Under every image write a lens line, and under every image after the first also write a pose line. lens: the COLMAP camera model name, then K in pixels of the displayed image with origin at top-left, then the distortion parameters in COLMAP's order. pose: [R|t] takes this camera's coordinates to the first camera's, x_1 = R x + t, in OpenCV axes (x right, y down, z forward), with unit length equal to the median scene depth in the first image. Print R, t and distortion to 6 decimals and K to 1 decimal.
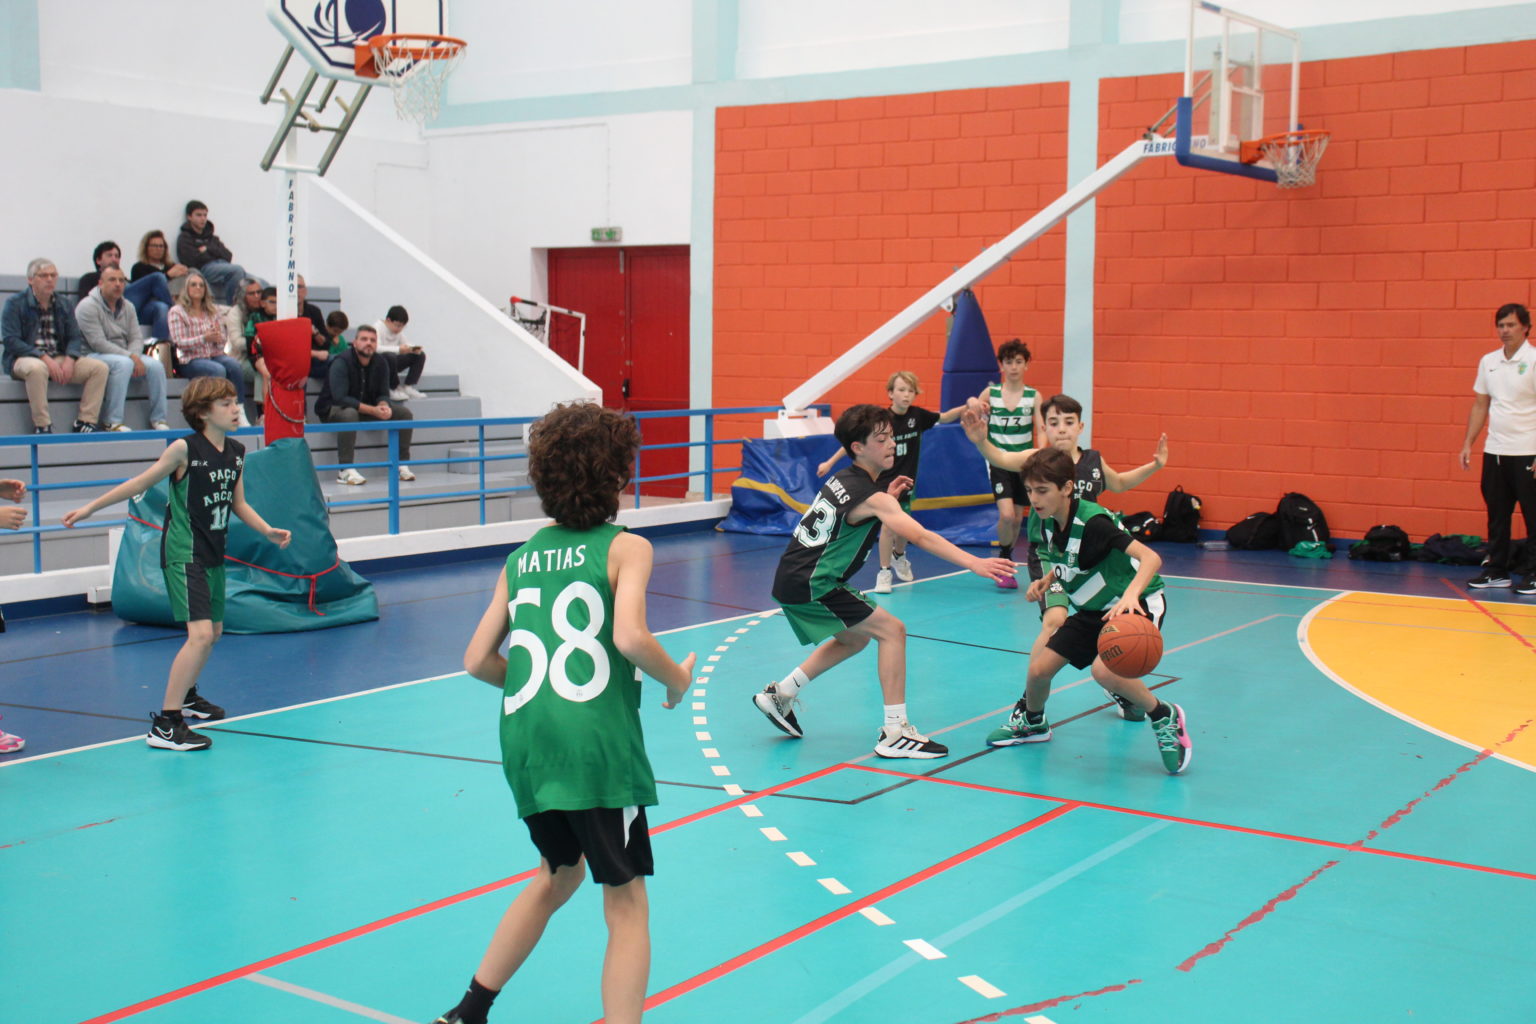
lens RADIAL K [[1778.2, 0, 764.4], [0, 1778.2, 500.4], [0, 0, 1]] dist [-0.002416, 0.000000]
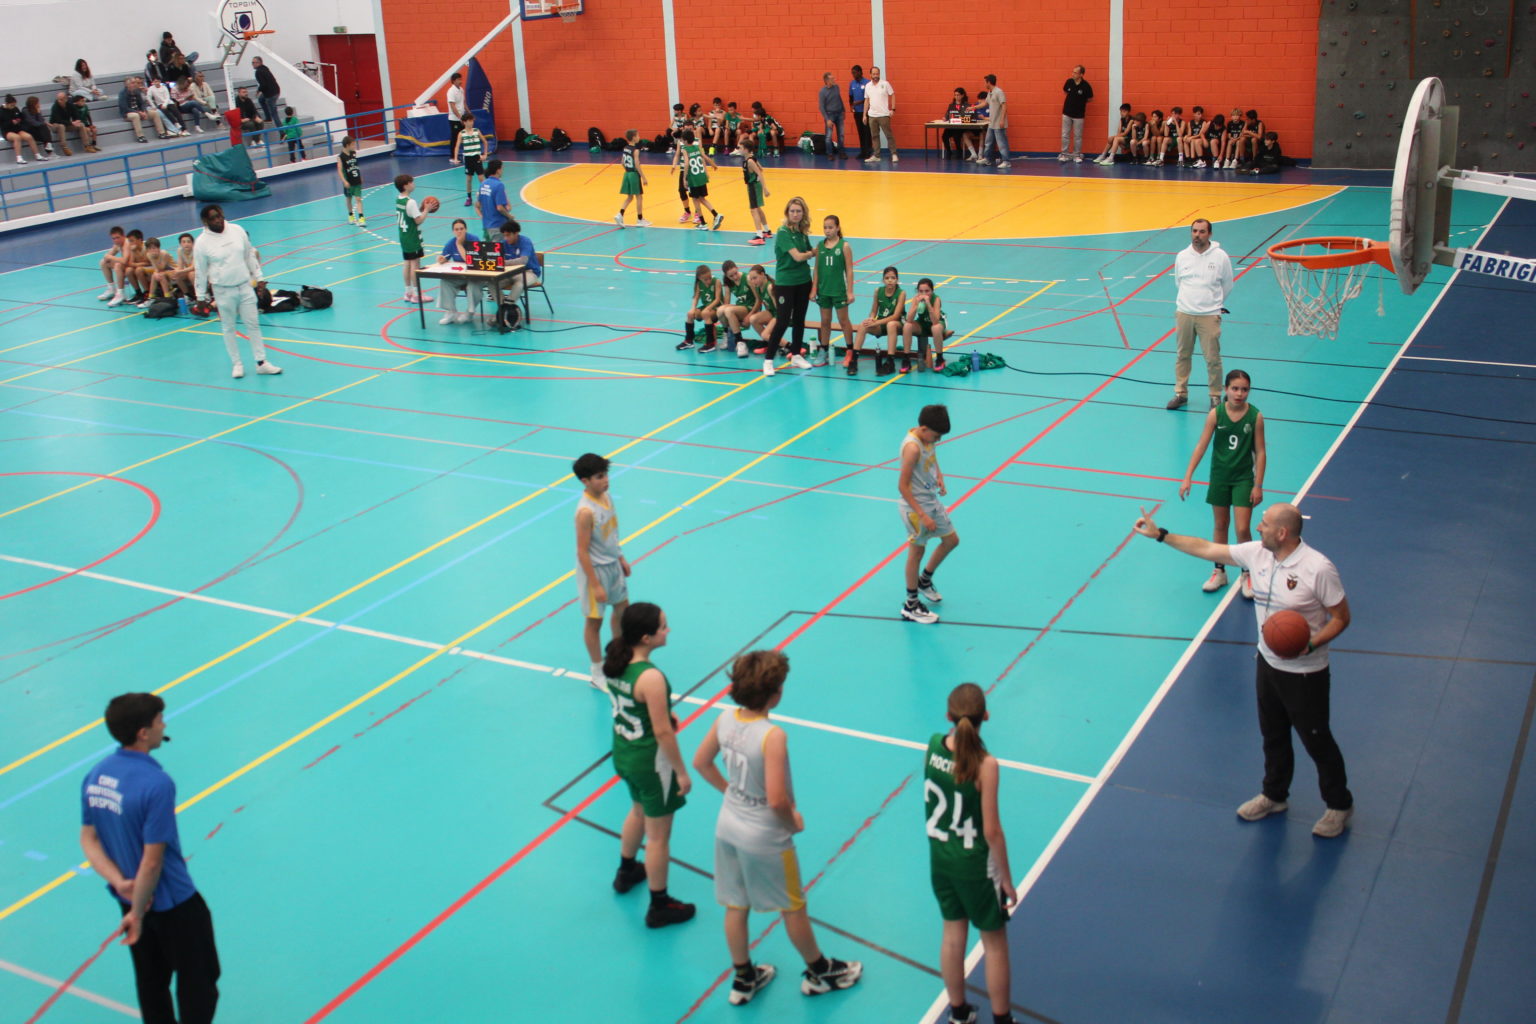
lens RADIAL K [[1700.7, 0, 778.2], [0, 1700.7, 515.4], [0, 0, 1]] dist [0.015548, 0.000000]
pose [[0.993306, -0.089000, 0.073634, 0.316864], [0.067255, 0.963869, 0.257747, -0.083298], [-0.093913, -0.251070, 0.963403, -1.680238]]
